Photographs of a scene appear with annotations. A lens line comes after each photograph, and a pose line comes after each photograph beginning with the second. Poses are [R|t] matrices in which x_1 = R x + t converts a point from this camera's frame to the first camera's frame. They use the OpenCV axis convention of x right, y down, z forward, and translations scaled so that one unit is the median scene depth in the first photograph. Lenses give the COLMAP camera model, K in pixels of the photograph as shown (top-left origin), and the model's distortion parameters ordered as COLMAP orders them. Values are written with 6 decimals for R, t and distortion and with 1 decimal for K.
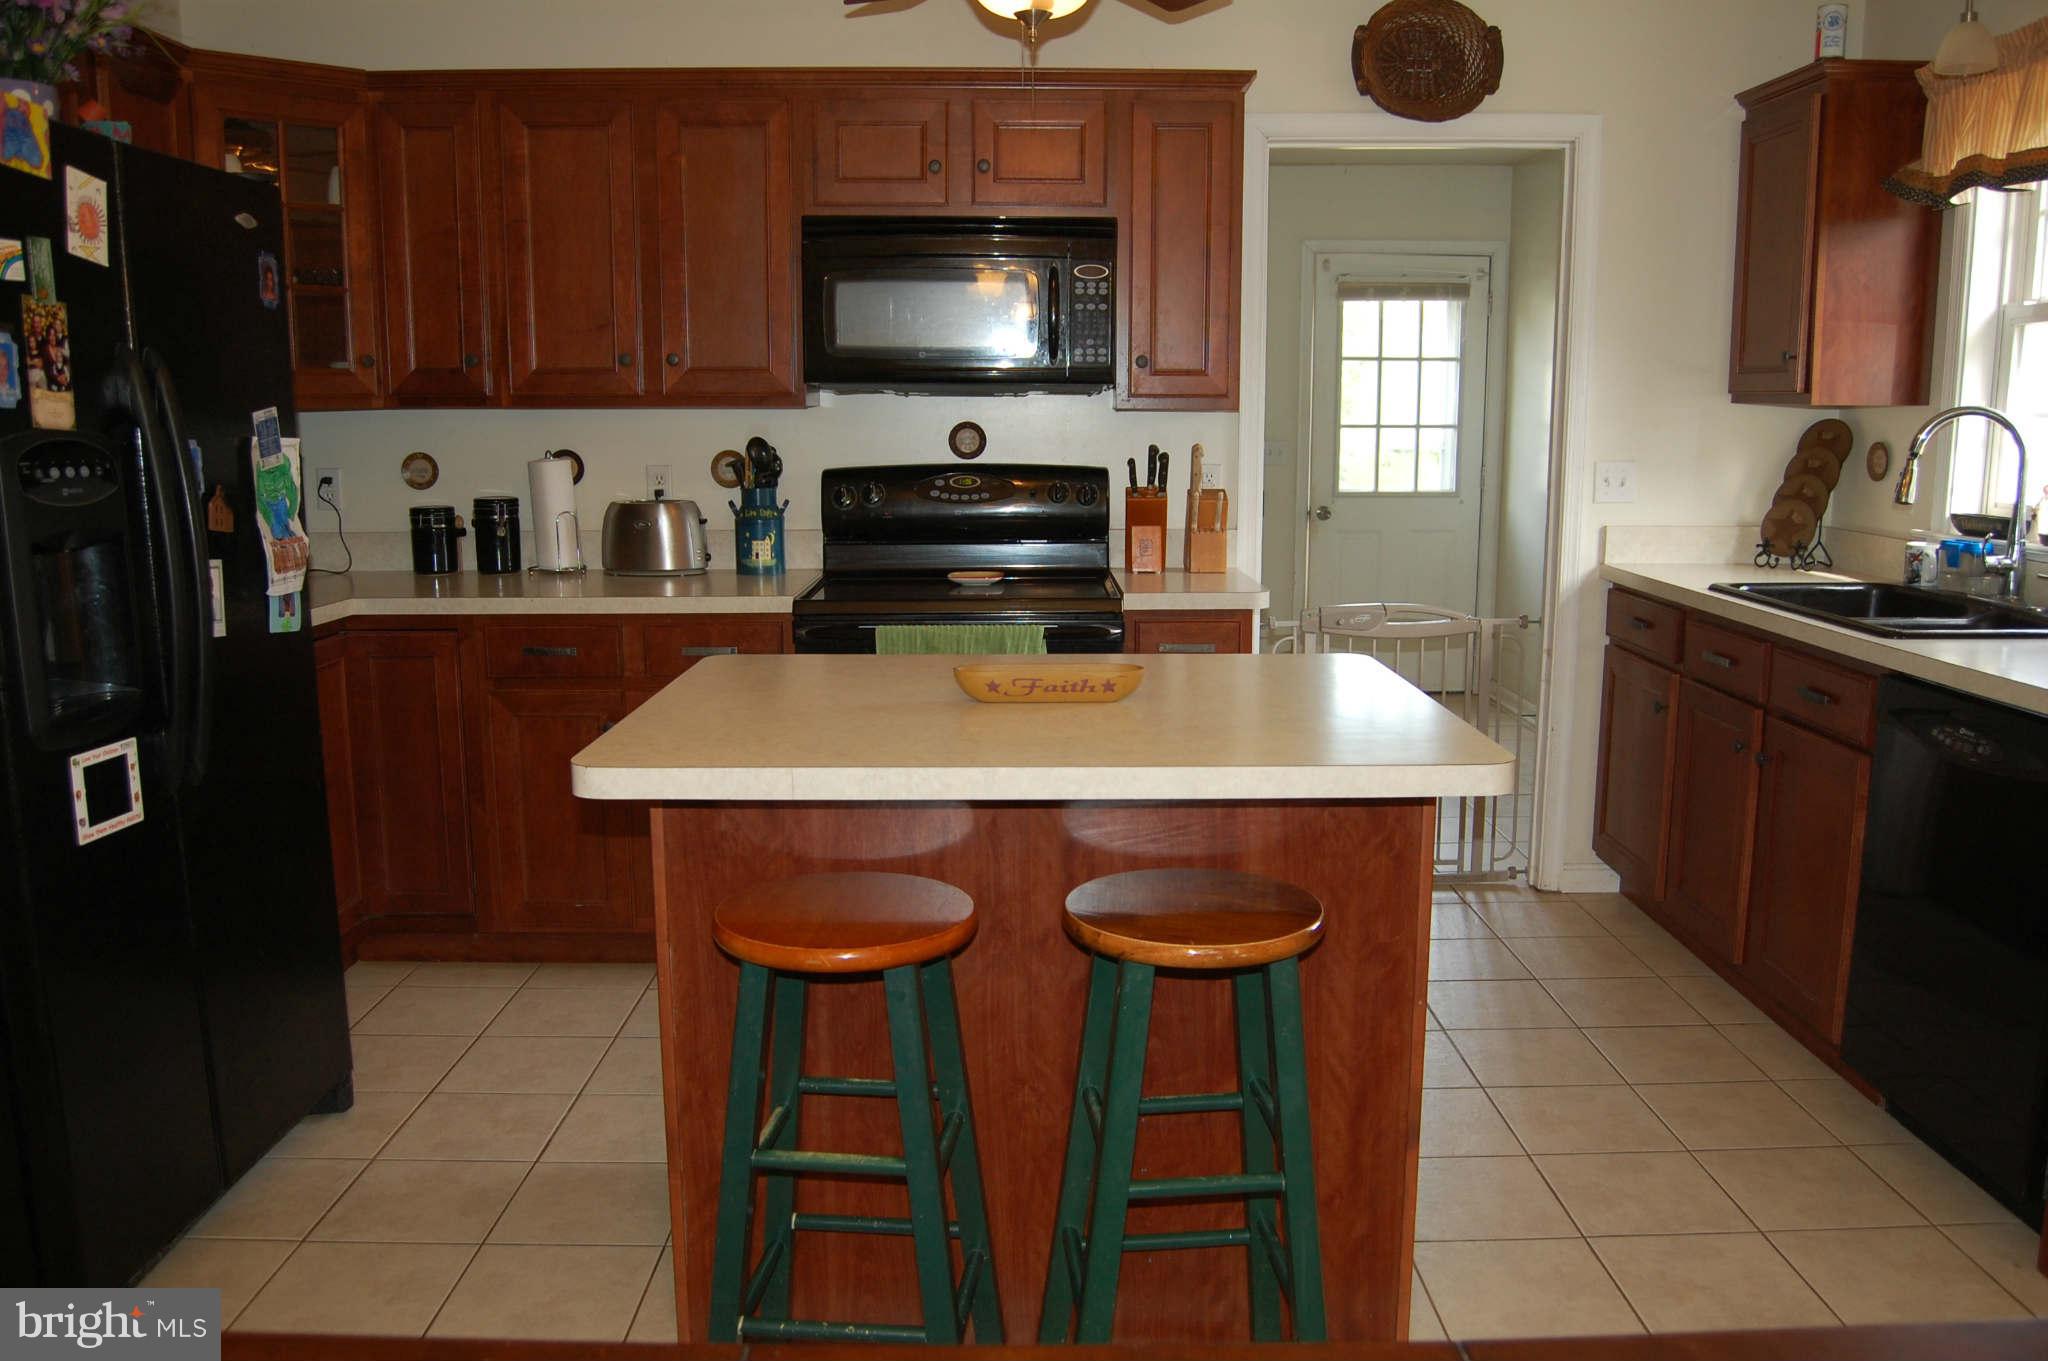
lens RADIAL K [[1630.0, 0, 1028.7], [0, 1630.0, 679.0], [0, 0, 1]] dist [-0.092420, 0.035999]
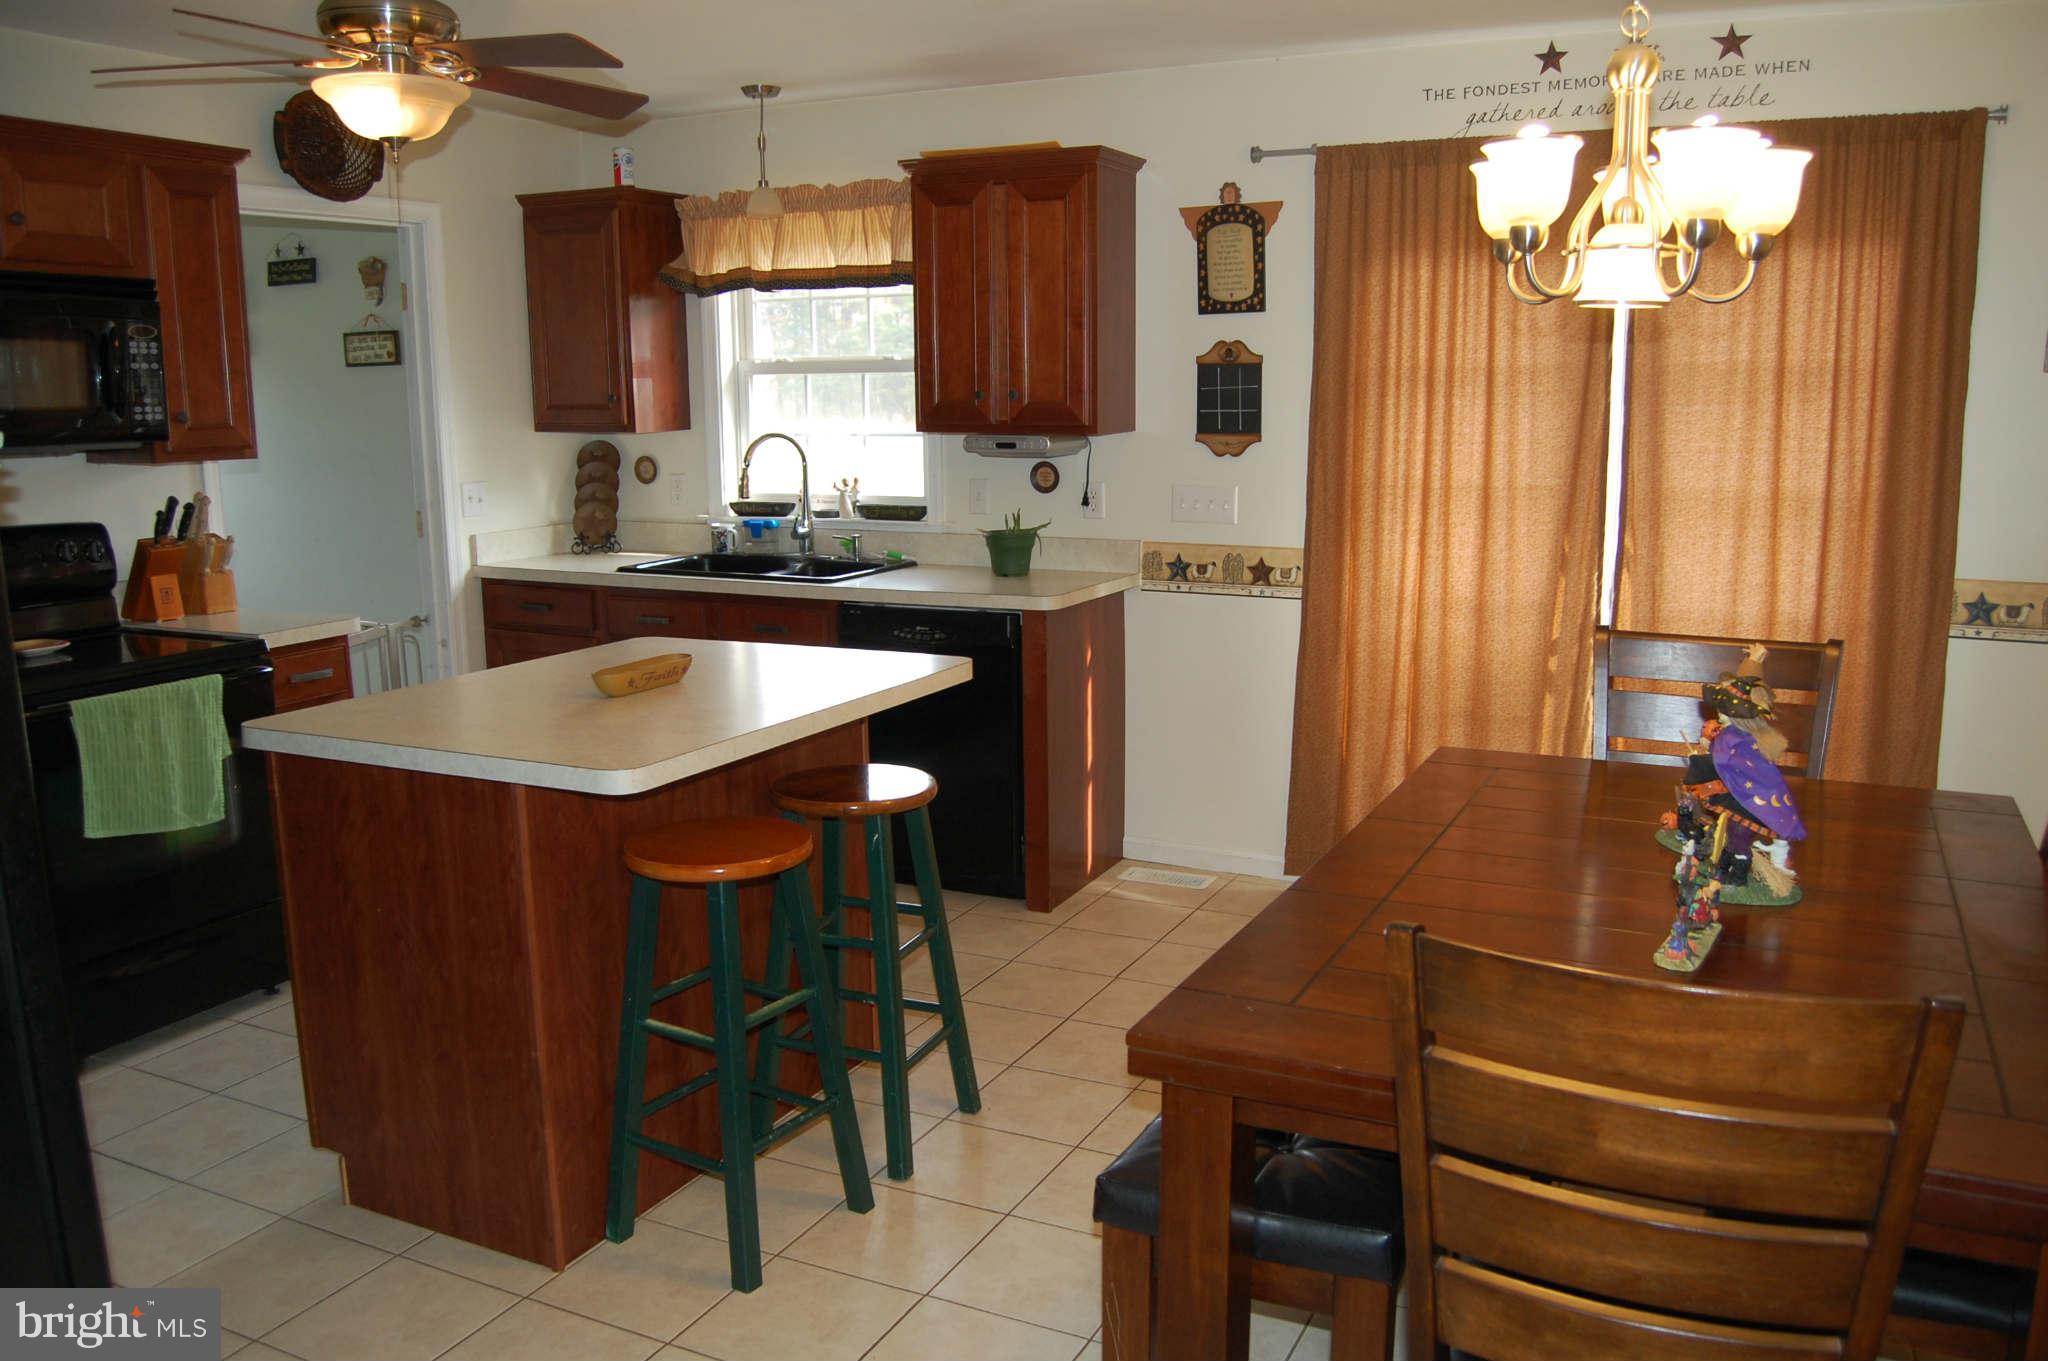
lens RADIAL K [[1630.0, 0, 1026.0], [0, 1630.0, 697.7], [0, 0, 1]] dist [-0.092420, 0.035999]
pose [[0.445294, -0.170137, 0.879071, -0.631064], [0.155030, 0.981603, 0.111451, -0.048792], [-0.881861, 0.086654, 0.463479, 0.062514]]
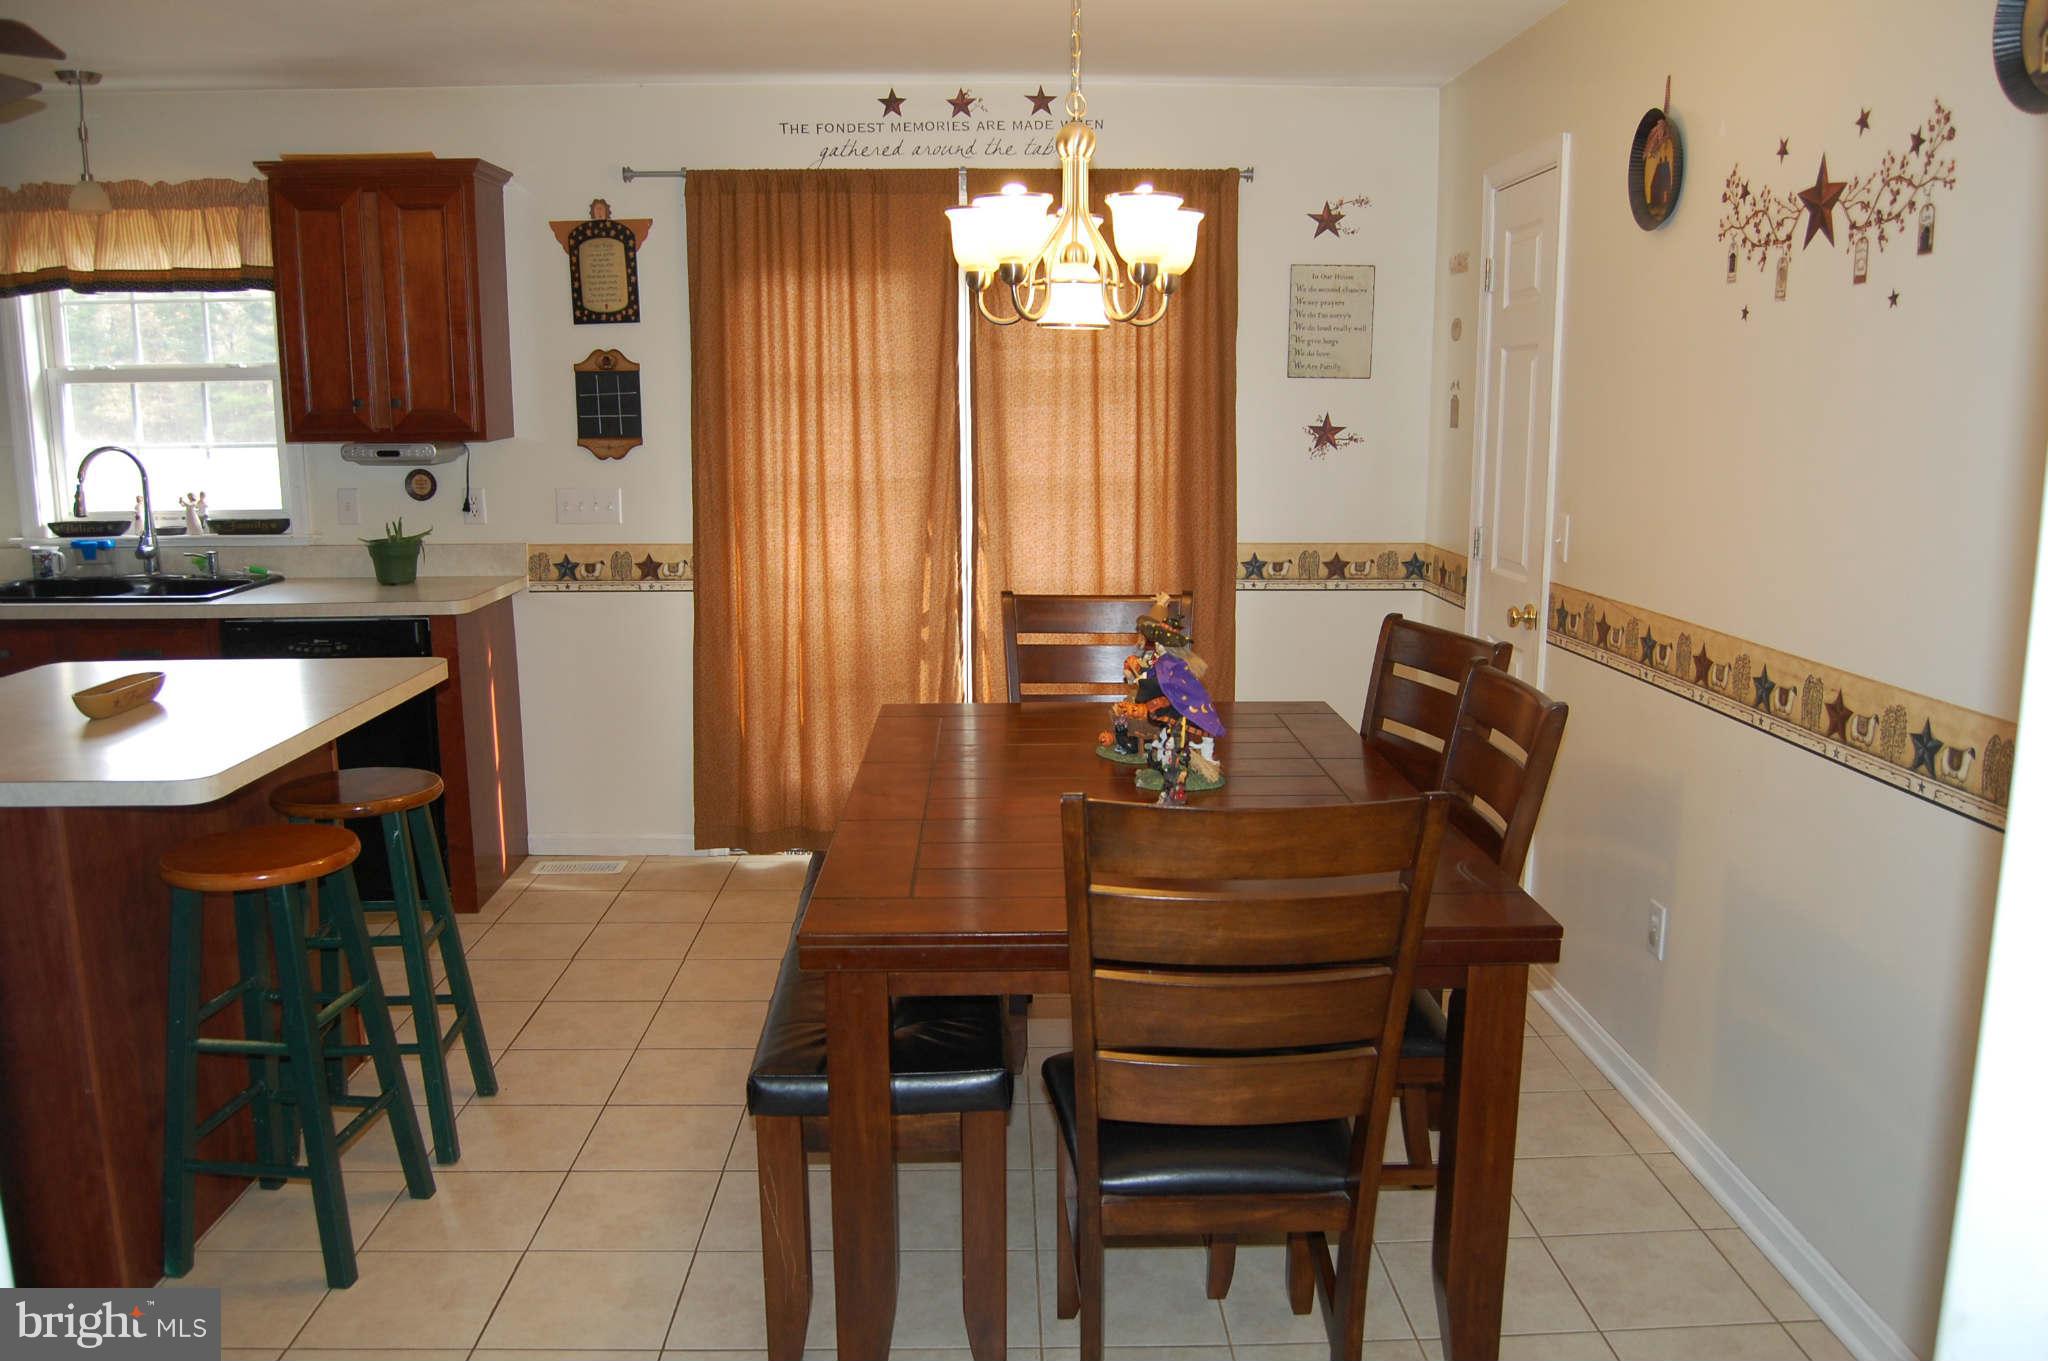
lens RADIAL K [[1630.0, 0, 1055.3], [0, 1630.0, 697.4], [0, 0, 1]] dist [-0.092420, 0.035999]
pose [[-0.028214, -0.184651, 0.982399, -0.760416], [0.165634, 0.968341, 0.186766, -0.065885], [-0.985784, 0.167988, 0.003264, 0.161813]]
